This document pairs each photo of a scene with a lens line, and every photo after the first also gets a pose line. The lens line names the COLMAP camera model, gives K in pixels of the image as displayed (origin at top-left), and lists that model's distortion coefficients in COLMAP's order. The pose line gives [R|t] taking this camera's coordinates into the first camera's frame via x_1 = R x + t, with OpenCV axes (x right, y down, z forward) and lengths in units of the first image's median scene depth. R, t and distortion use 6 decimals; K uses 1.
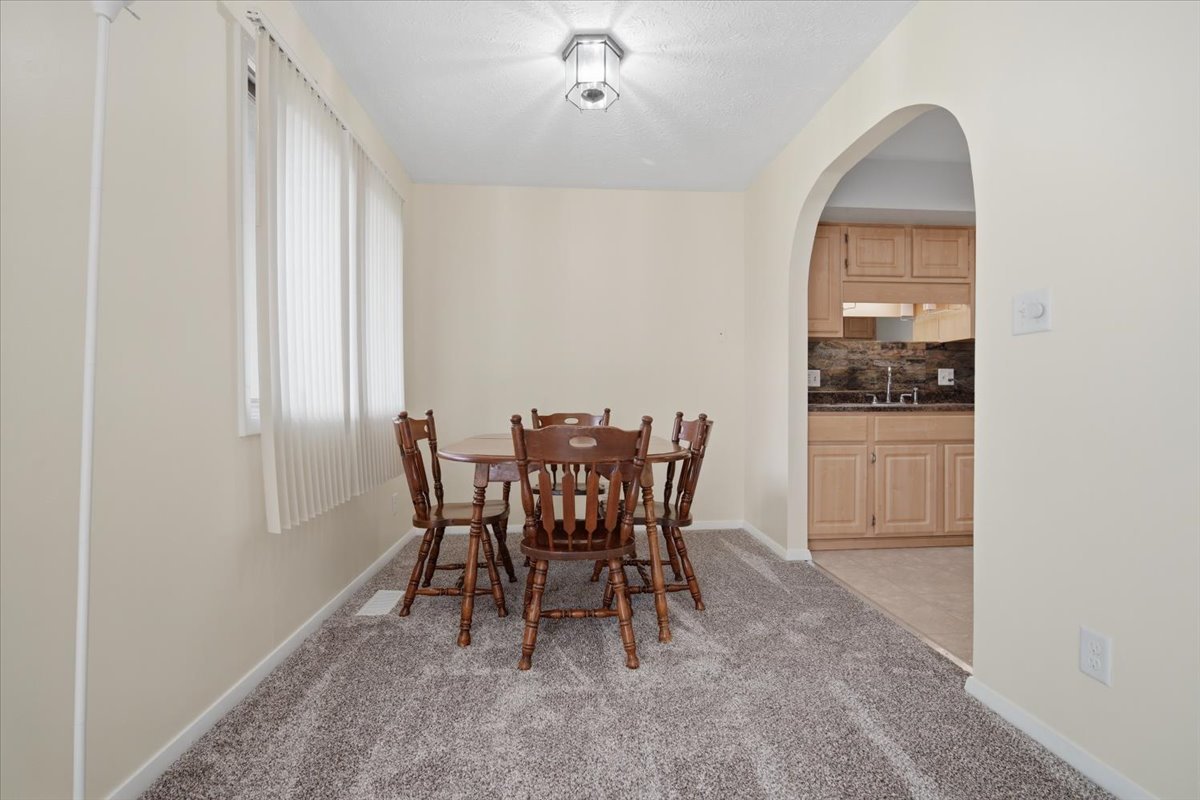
lens RADIAL K [[527.6, 0, 600.0], [0, 527.6, 400.0], [0, 0, 1]] dist [-0.009792, 0.000578]
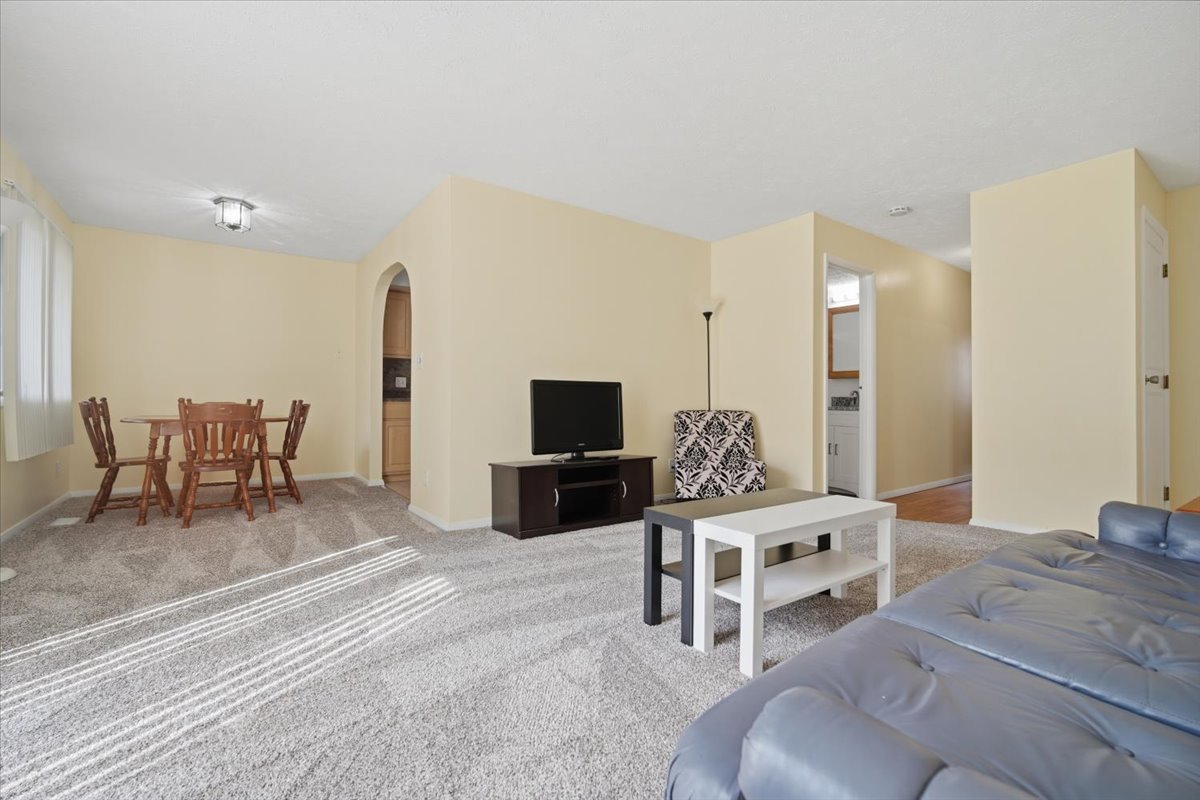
lens RADIAL K [[527.6, 0, 600.0], [0, 527.6, 400.0], [0, 0, 1]] dist [-0.009792, 0.000578]
pose [[0.847402, 0.009255, 0.530871, 0.063179], [-0.005771, 0.999950, -0.008221, 0.022362], [-0.530921, 0.003903, 0.847413, -0.741929]]
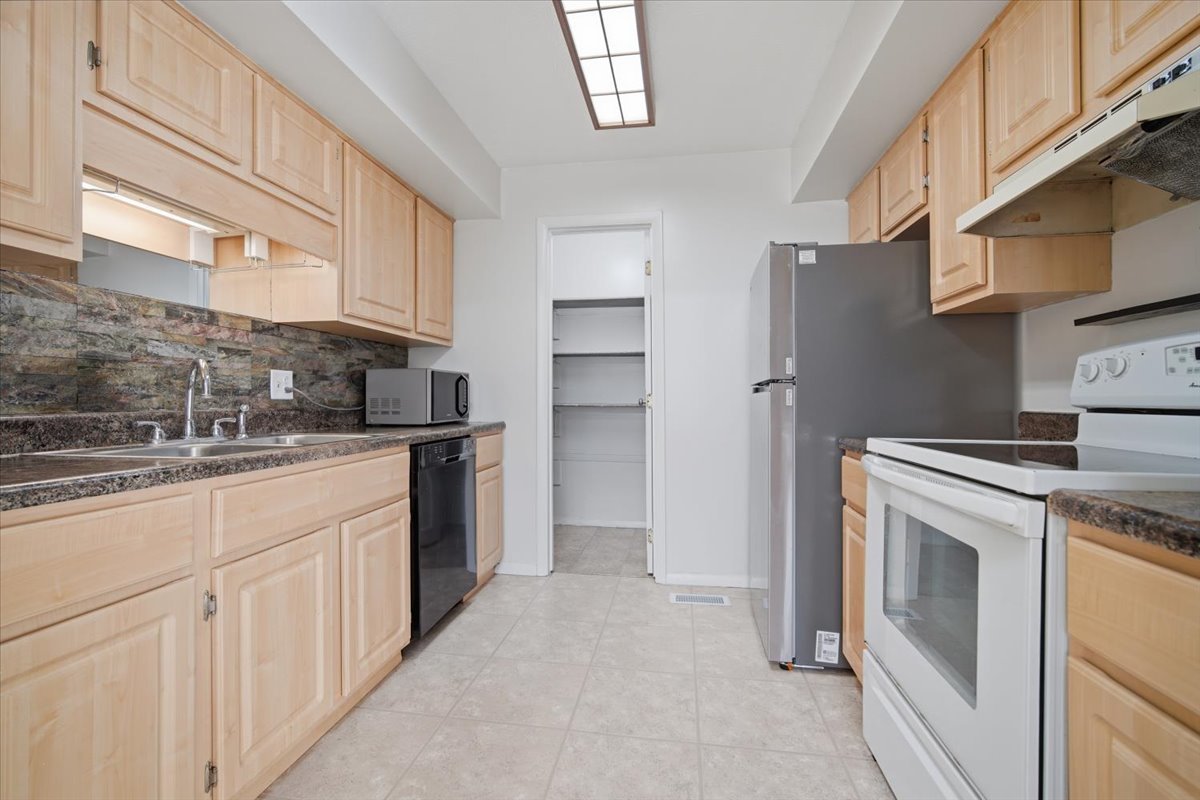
lens RADIAL K [[527.6, 0, 600.0], [0, 527.6, 400.0], [0, 0, 1]] dist [-0.009792, 0.000578]
pose [[0.232591, 0.001330, 0.972574, 0.195970], [0.003685, 0.999991, -0.002249, -0.025816], [-0.972568, 0.004107, 0.232584, 0.557000]]
